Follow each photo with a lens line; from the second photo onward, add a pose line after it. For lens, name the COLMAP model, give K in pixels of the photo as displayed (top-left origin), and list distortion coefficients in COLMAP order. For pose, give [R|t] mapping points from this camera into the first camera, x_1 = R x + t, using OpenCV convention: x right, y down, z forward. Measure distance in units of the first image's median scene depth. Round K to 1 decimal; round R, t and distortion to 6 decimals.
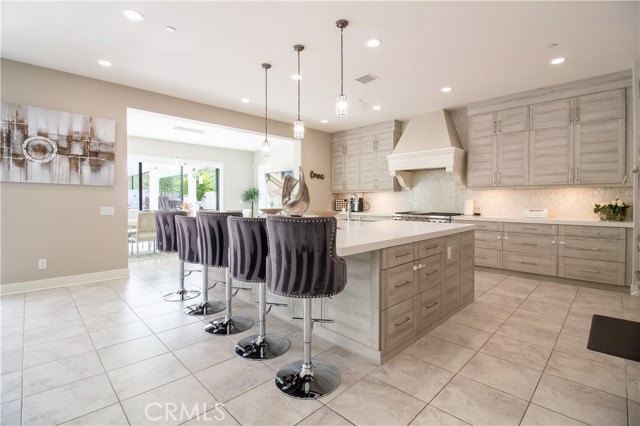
lens RADIAL K [[298.8, 0, 323.0], [0, 298.8, 200.9], [0, 0, 1]] dist [0.002318, -0.013279]
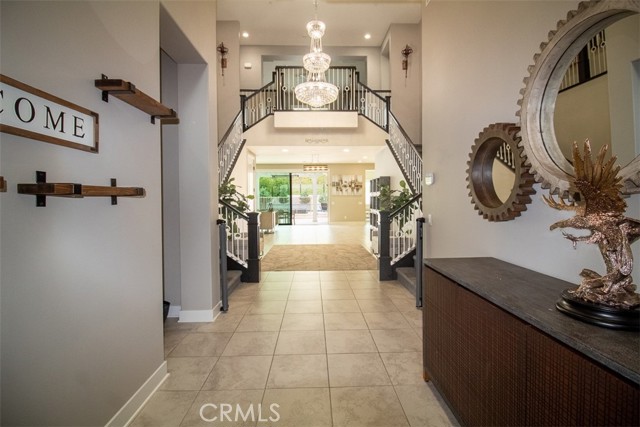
lens RADIAL K [[298.8, 0, 323.0], [0, 298.8, 201.4], [0, 0, 1]] dist [0.002318, -0.013279]
pose [[0.734087, -0.003828, -0.679045, 1.379539], [0.004660, 0.999989, -0.000599, 0.016544], [0.679039, -0.002725, 0.734097, -1.935844]]
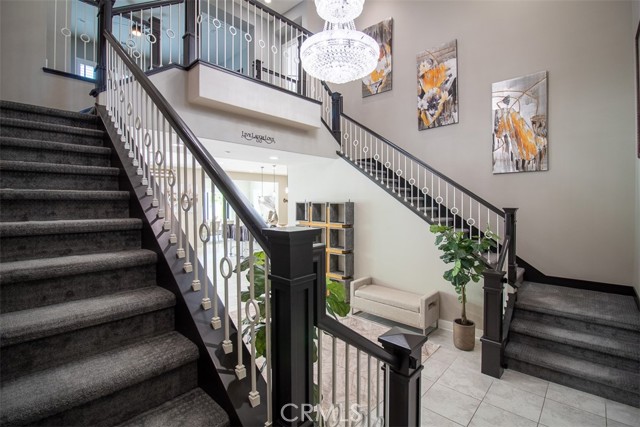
lens RADIAL K [[298.8, 0, 323.0], [0, 298.8, 201.4], [0, 0, 1]] dist [0.002318, -0.013279]
pose [[0.999398, -0.003062, 0.034570, 0.126446], [0.003453, 0.999931, -0.011259, -0.142780], [-0.034534, 0.011372, 0.999339, -1.627963]]
